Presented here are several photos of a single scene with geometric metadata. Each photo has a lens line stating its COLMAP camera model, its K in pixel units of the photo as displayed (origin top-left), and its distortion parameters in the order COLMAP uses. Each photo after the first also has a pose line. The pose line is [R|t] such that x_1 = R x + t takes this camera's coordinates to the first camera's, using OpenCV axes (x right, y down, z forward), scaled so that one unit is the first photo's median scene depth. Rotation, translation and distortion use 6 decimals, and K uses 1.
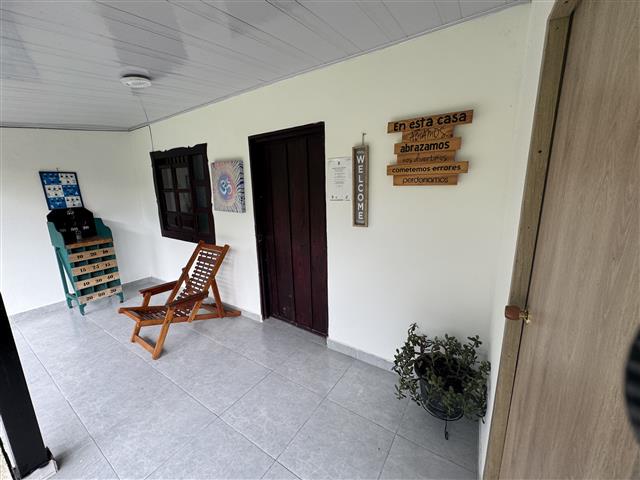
lens RADIAL K [[252.9, 0, 320.0], [0, 252.9, 240.0], [0, 0, 1]] dist [0.019969, 0.000016]
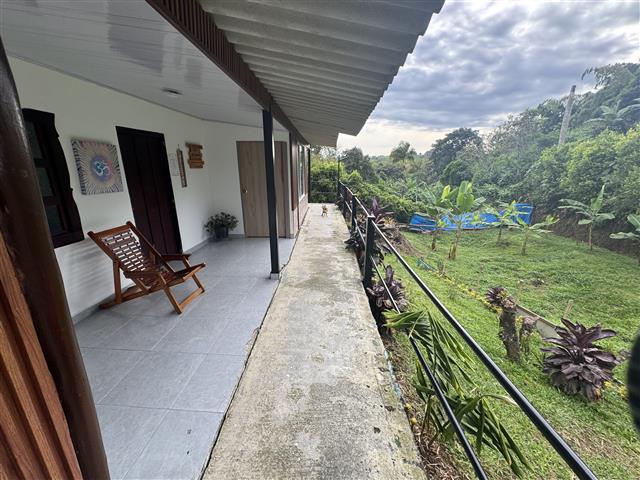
lens RADIAL K [[257.1, 0, 320.0], [0, 257.1, 240.0], [0, 0, 1]] dist [-0.004896, -0.000037]
pose [[-0.490808, -0.229526, 0.840491, -2.398278], [0.177921, 0.917944, 0.354575, -0.214799], [-0.852908, 0.323569, -0.409697, 1.072077]]
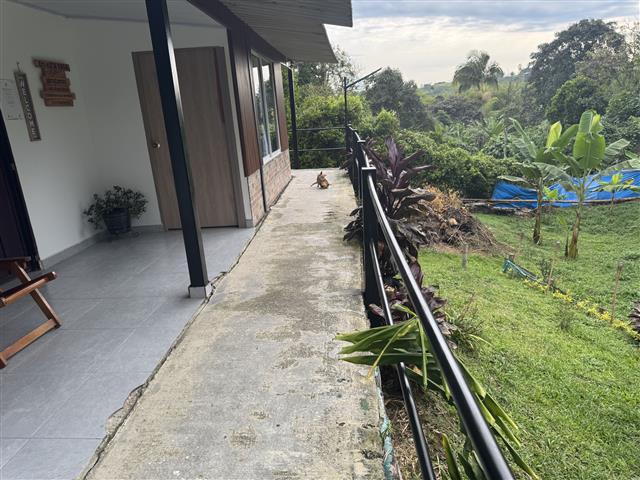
lens RADIAL K [[454.4, 0, 319.7], [0, 454.4, 243.7], [0, 0, 1]] dist [0.065204, -0.087751]
pose [[-0.468975, -0.206810, 0.858657, -2.430872], [0.243480, 0.904254, 0.350774, -0.050123], [-0.848988, 0.373570, -0.373718, 0.867305]]
